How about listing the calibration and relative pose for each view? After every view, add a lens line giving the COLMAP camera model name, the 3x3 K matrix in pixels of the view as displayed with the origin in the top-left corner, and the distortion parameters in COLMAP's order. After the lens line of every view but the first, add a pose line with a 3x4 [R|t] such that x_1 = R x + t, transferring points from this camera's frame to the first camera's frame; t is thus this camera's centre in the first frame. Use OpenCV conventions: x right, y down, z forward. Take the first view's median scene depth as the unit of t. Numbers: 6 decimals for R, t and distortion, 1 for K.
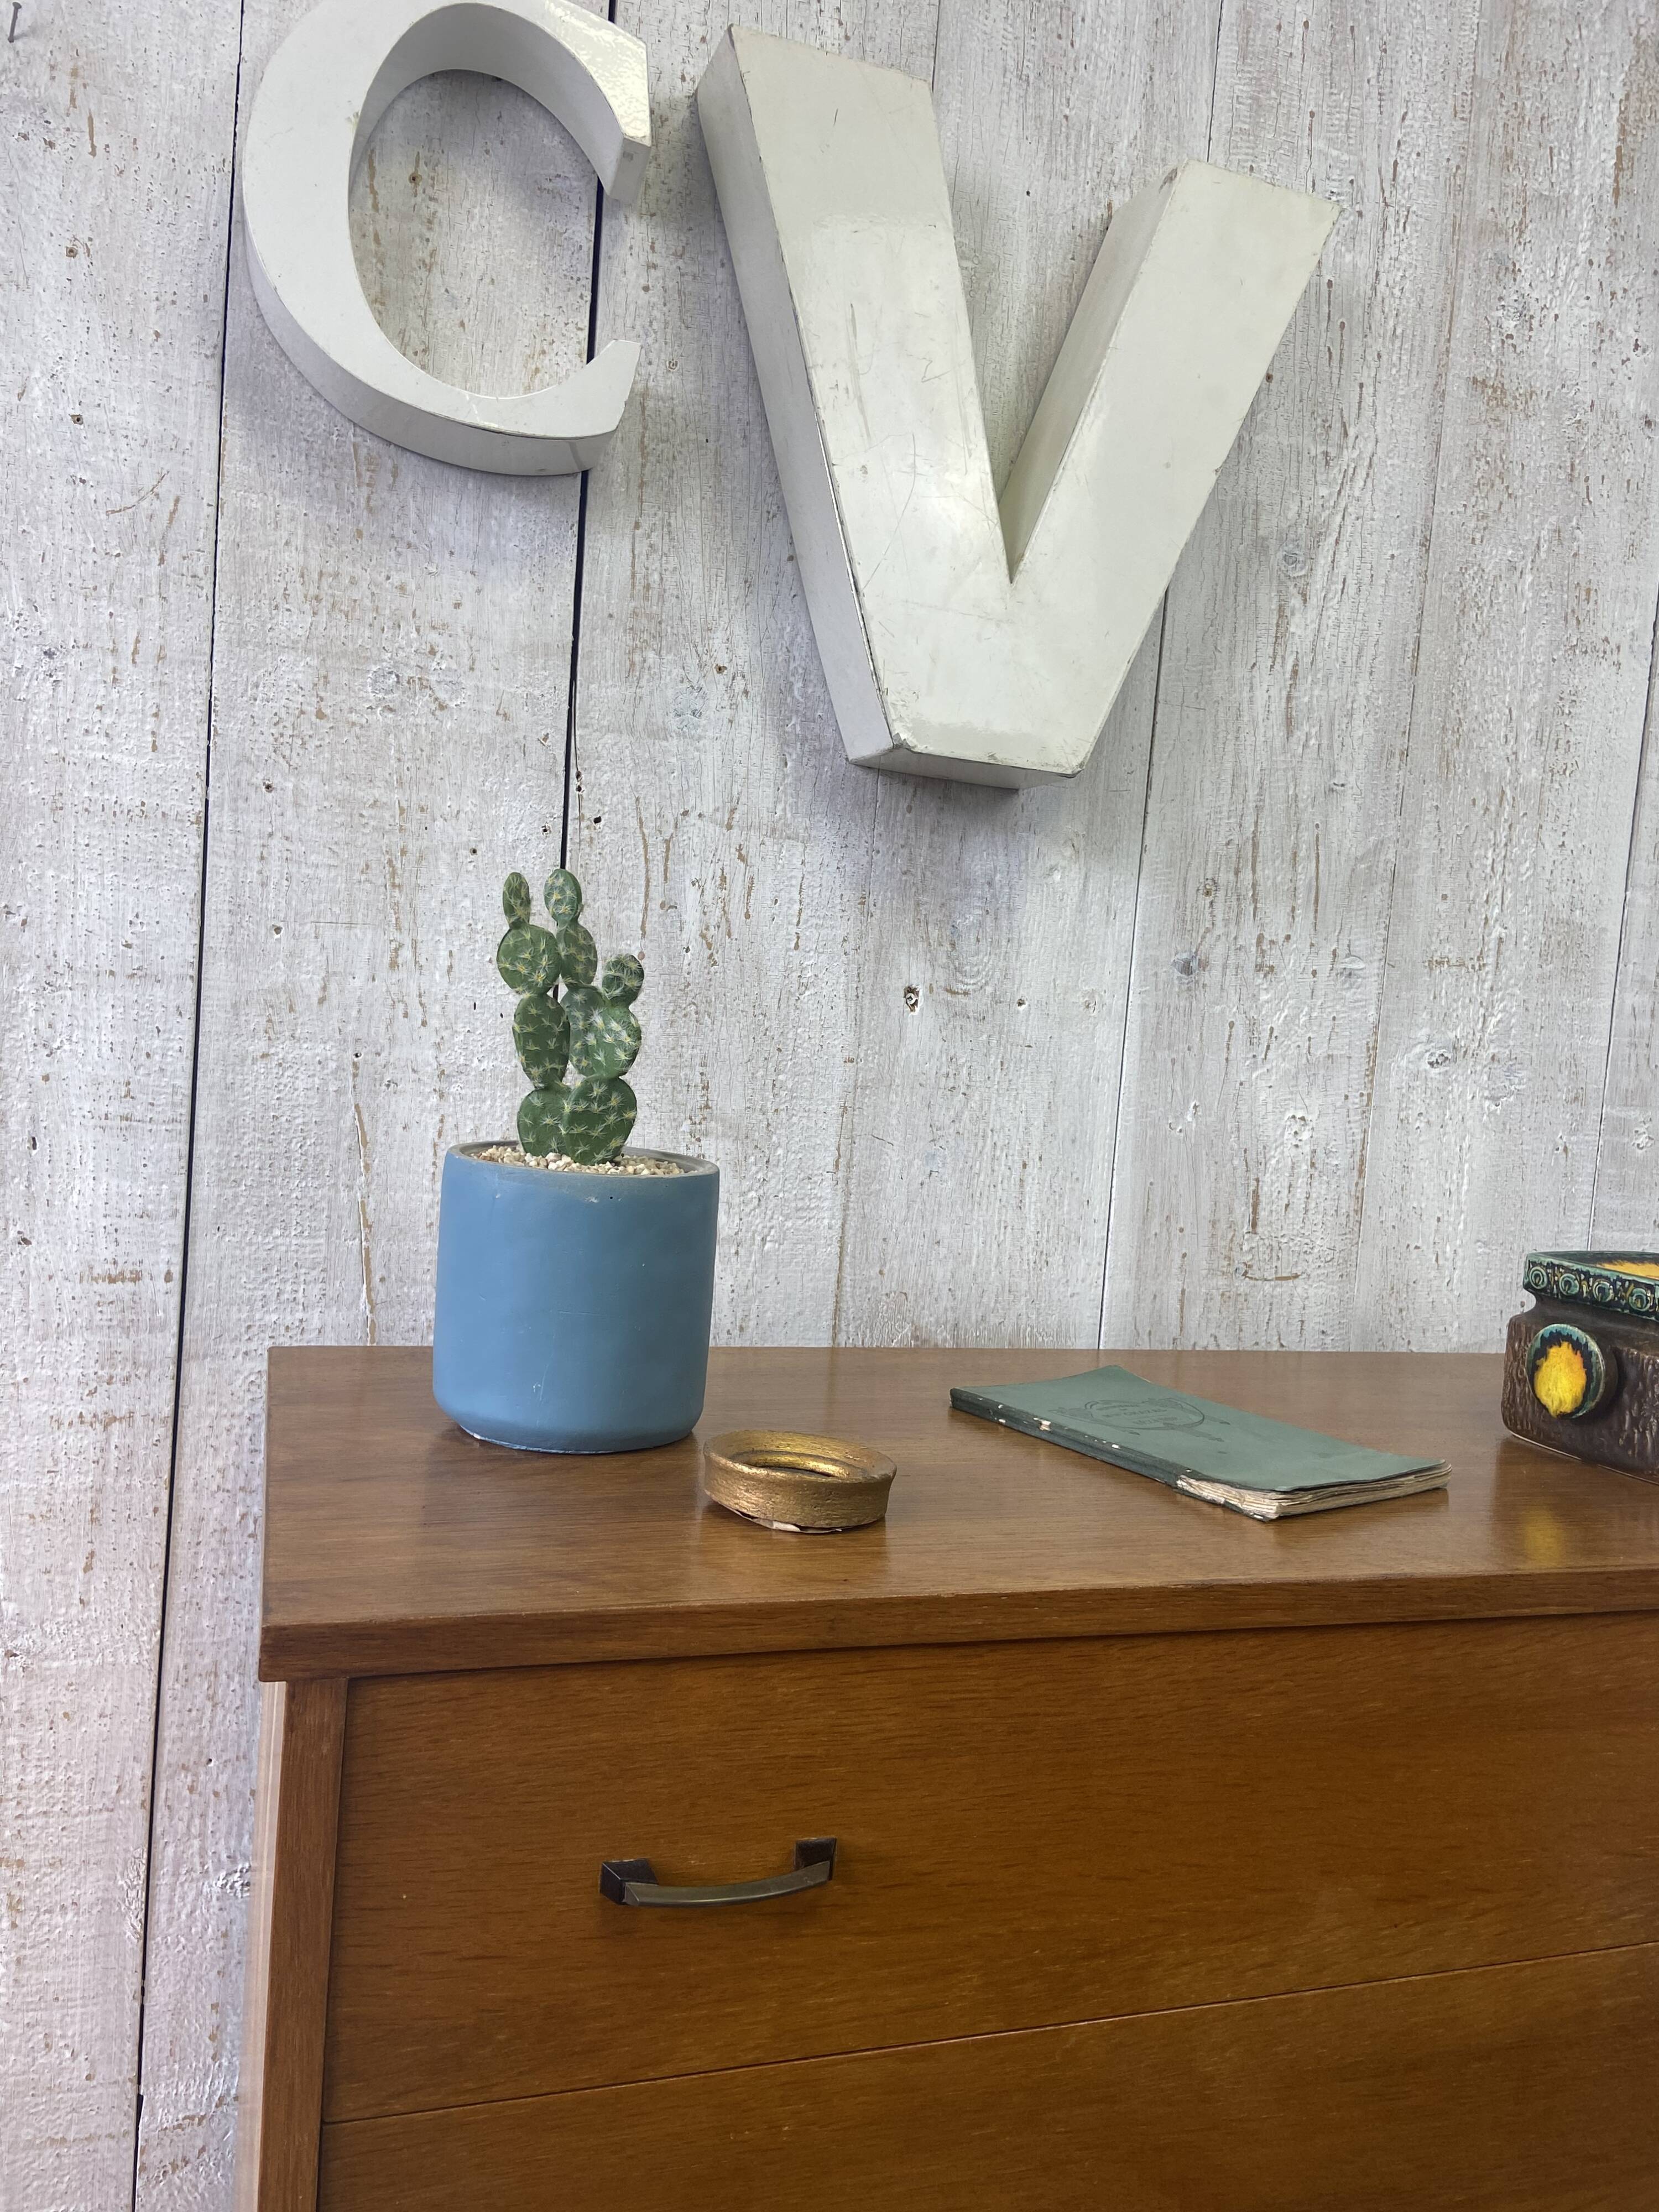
lens RADIAL K [[1664.4, 0, 828.0], [0, 1664.4, 1105.2], [0, 0, 1]] dist [0.129846, -0.168221]
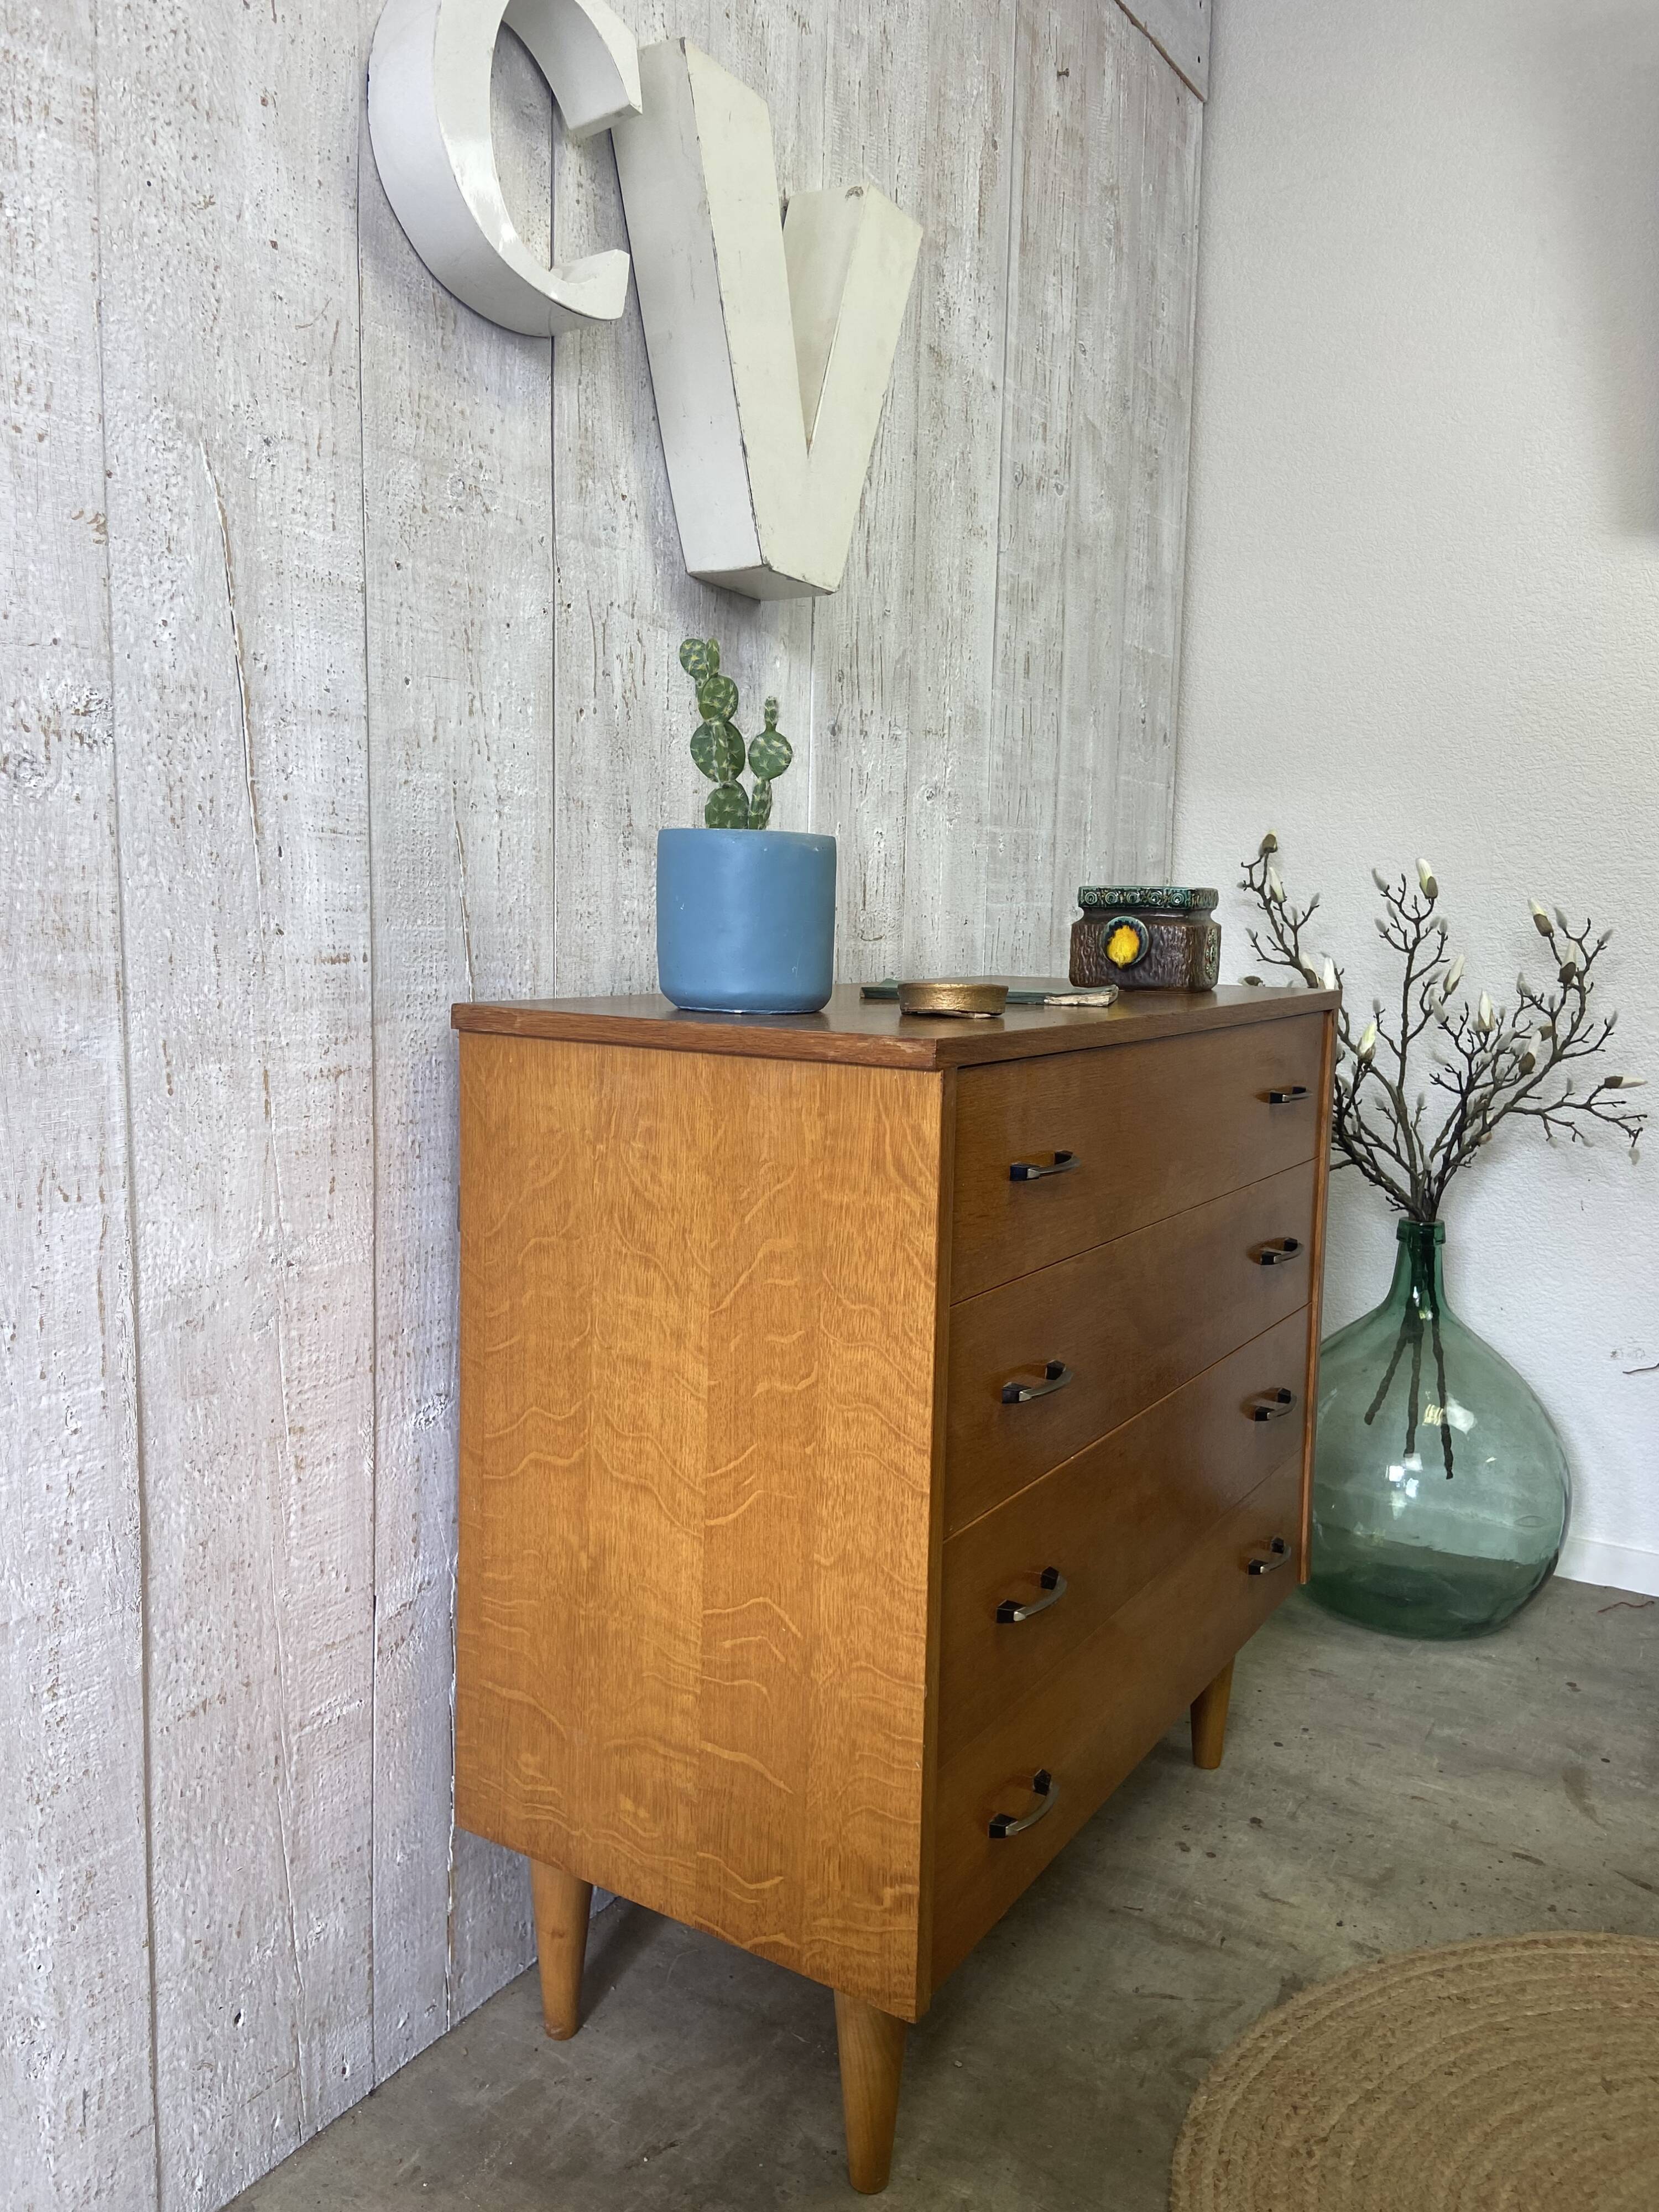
lens RADIAL K [[1664.4, 0, 832.7], [0, 1664.4, 1100.2], [0, 0, 1]] dist [0.129846, -0.168221]
pose [[0.770472, -0.131127, 0.623842, -0.842072], [0.075839, 0.990520, 0.114536, 0.081384], [-0.632946, -0.040935, 0.773113, -0.190856]]
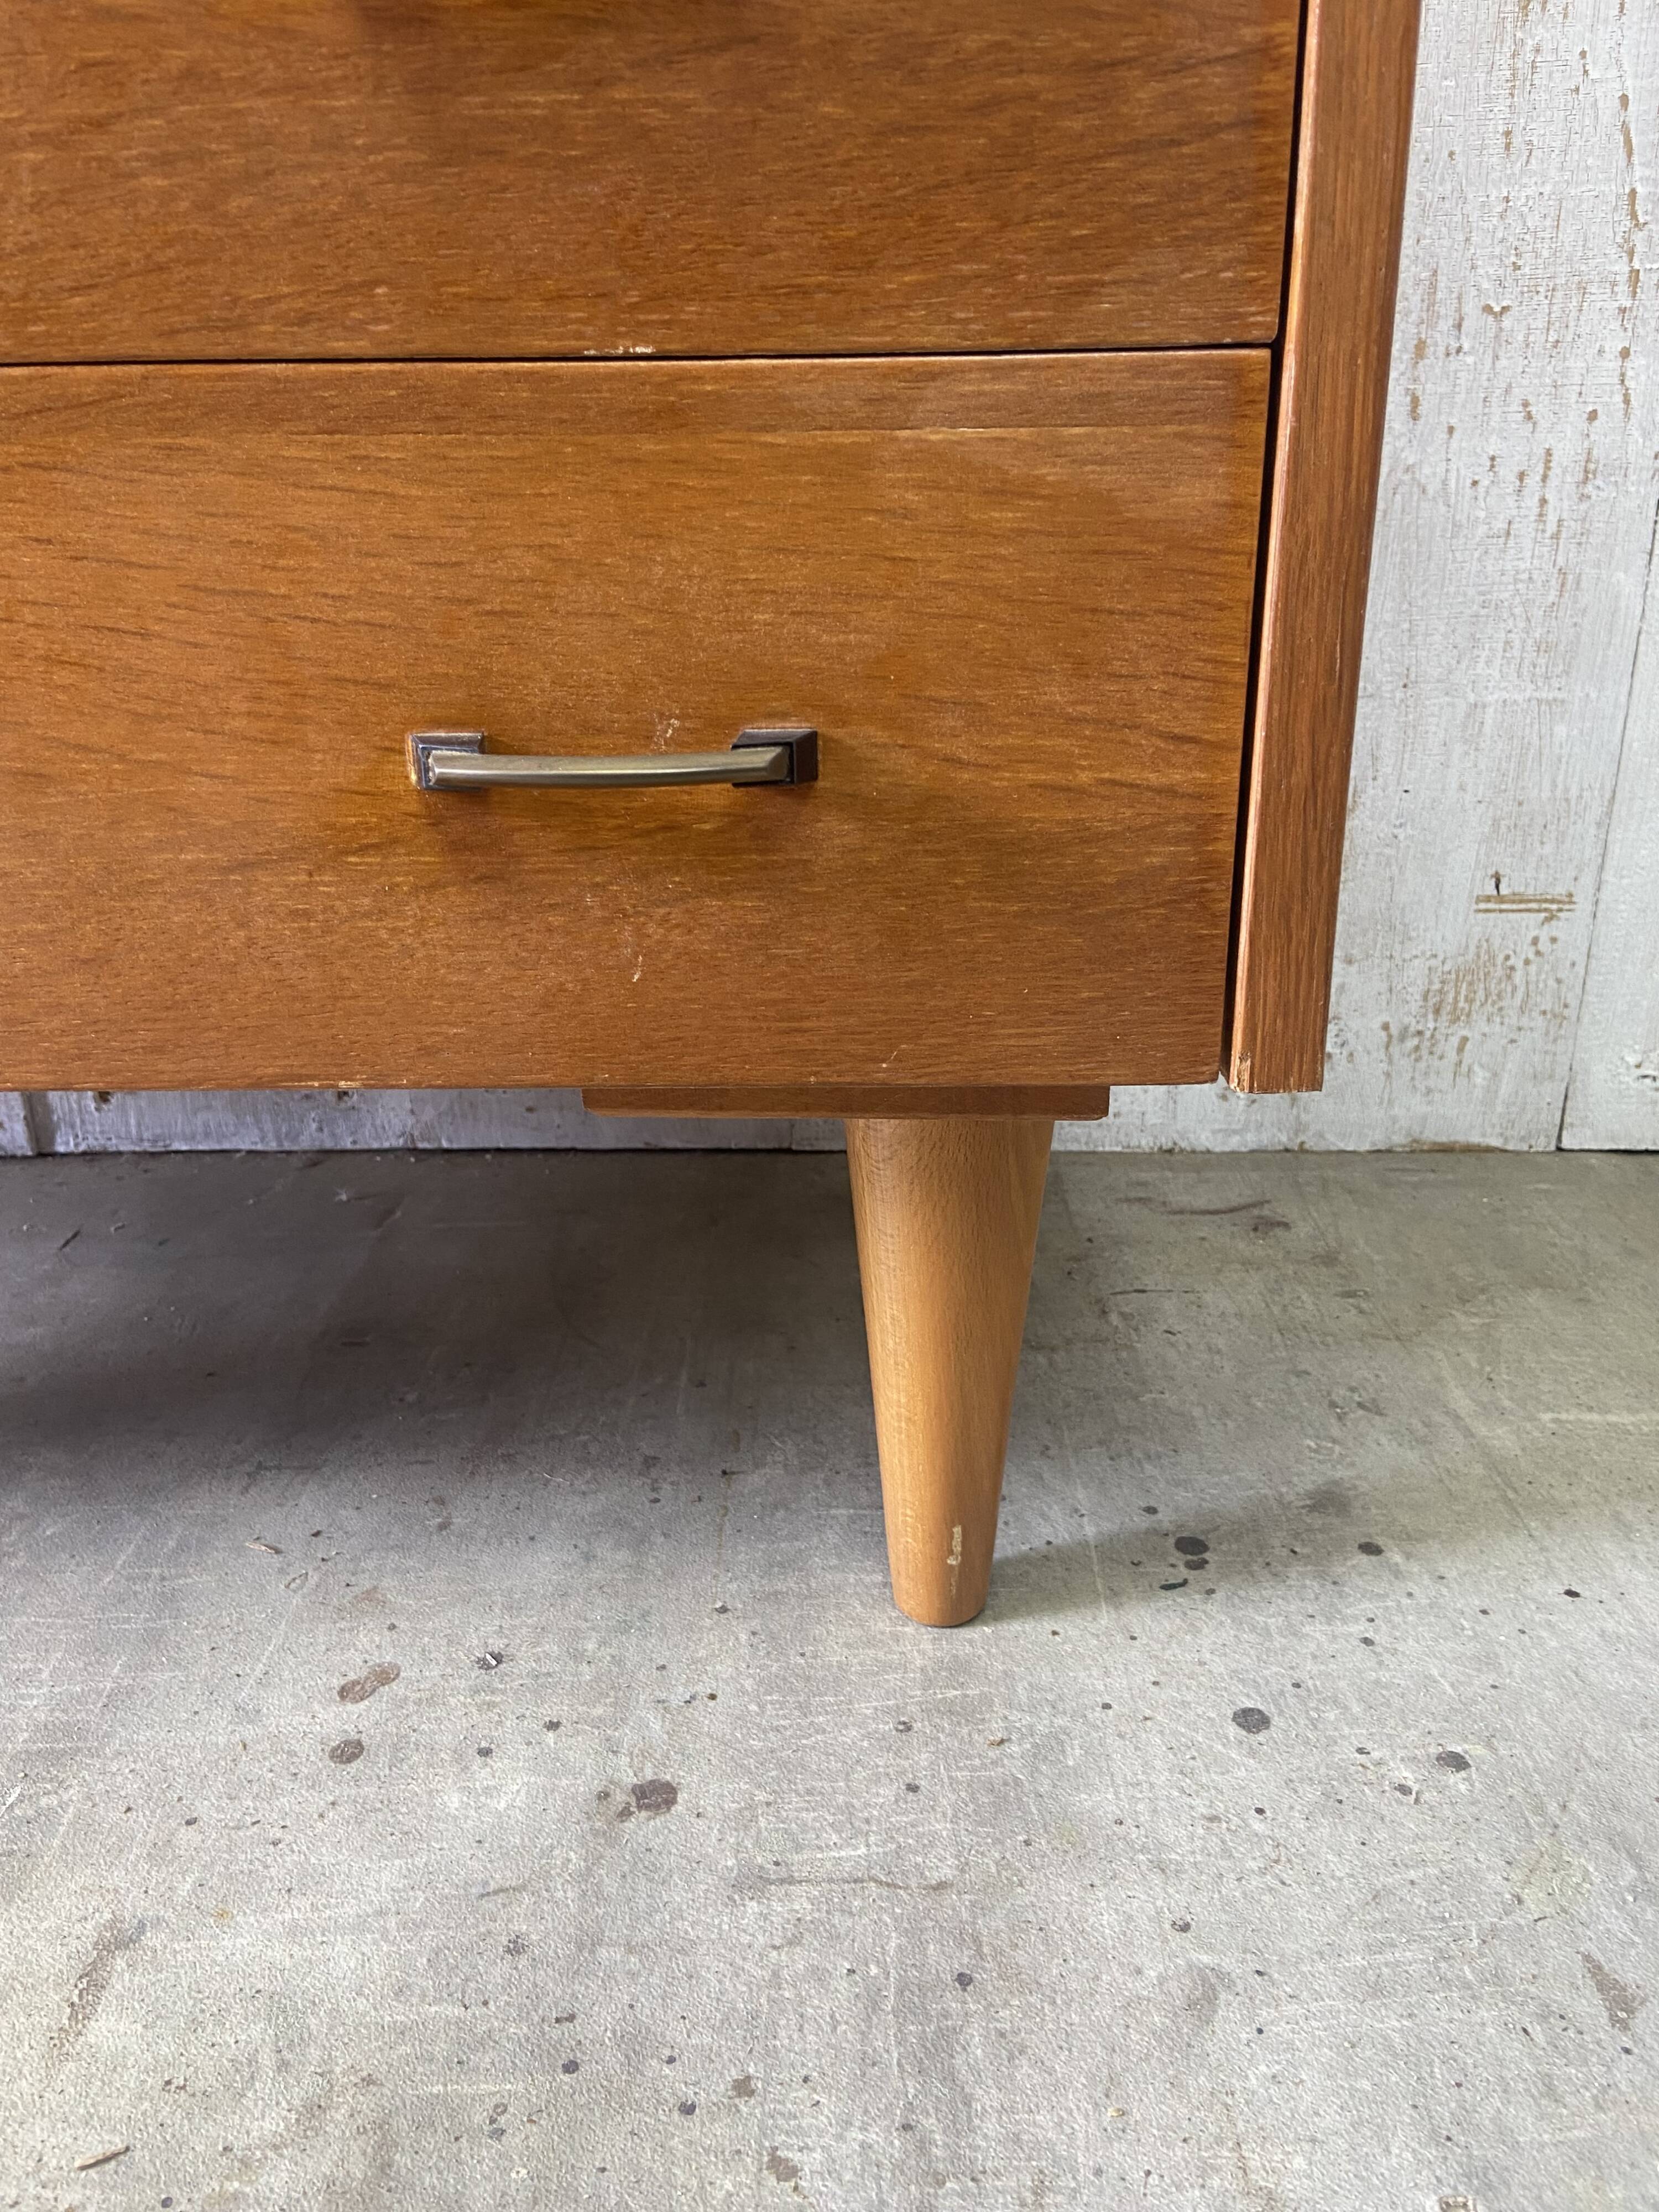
lens RADIAL K [[1664.4, 0, 828.6], [0, 1664.4, 1085.6], [0, 0, 1]] dist [0.129846, -0.168221]
pose [[0.939670, 0.032847, -0.340502, 0.603488], [0.060478, 0.963748, 0.259869, 0.713550], [0.336694, -0.264784, 0.903619, 0.472108]]
